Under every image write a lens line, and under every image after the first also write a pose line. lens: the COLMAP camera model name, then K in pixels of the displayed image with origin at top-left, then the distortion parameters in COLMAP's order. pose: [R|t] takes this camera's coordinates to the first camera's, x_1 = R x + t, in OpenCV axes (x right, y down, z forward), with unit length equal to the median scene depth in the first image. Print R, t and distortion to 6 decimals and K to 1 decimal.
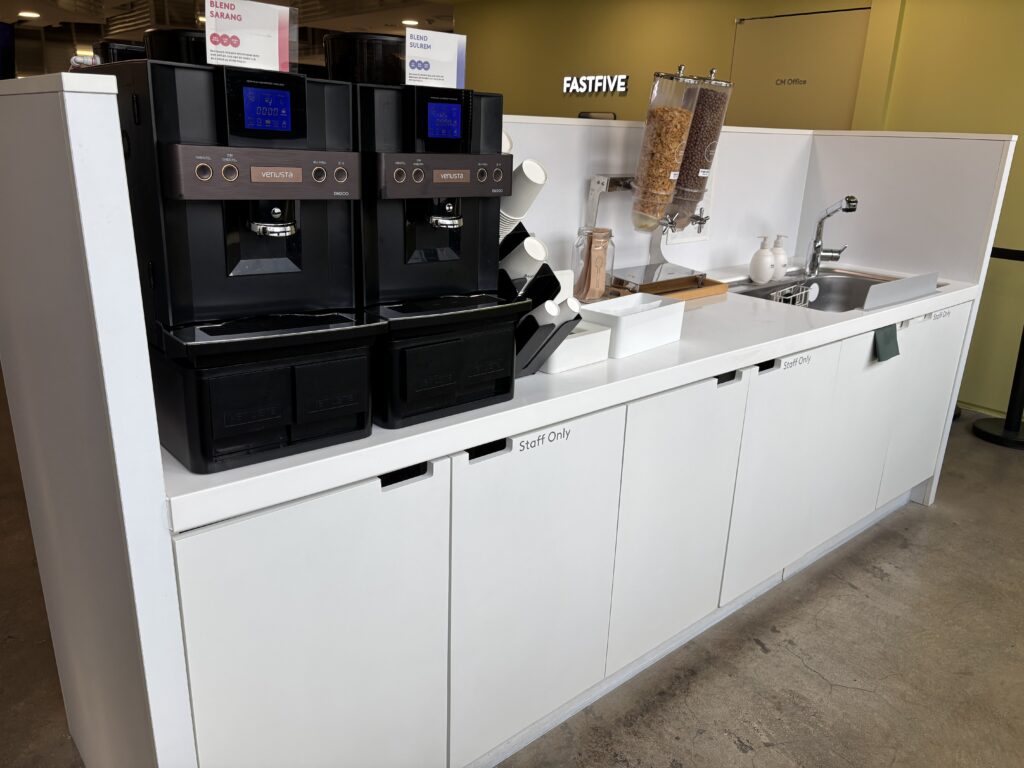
lens RADIAL K [[770.7, 0, 512.0], [0, 770.7, 384.0], [0, 0, 1]] dist [0.008783, 0.002976]
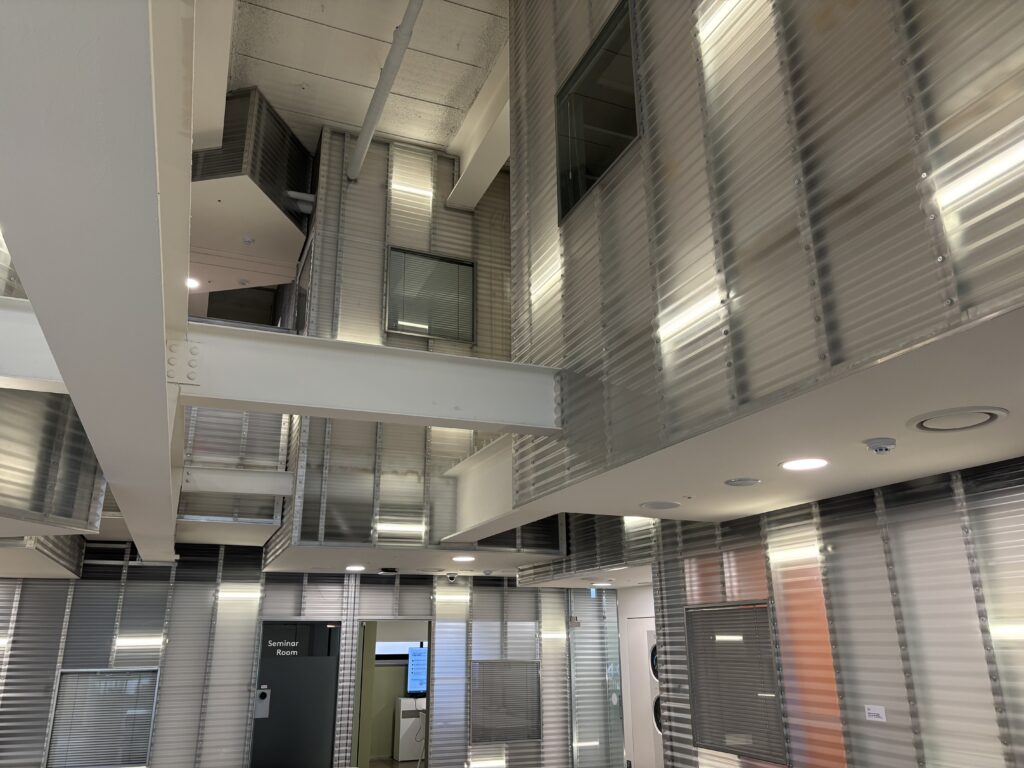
lens RADIAL K [[779.2, 0, 512.0], [0, 779.2, 384.0], [0, 0, 1]] dist [0.085348, -0.077480]
pose [[0.944046, -0.134973, -0.300931, -0.120296], [-0.072747, 0.804740, -0.589154, -0.222772], [0.321691, 0.578080, 0.749893, 0.539603]]
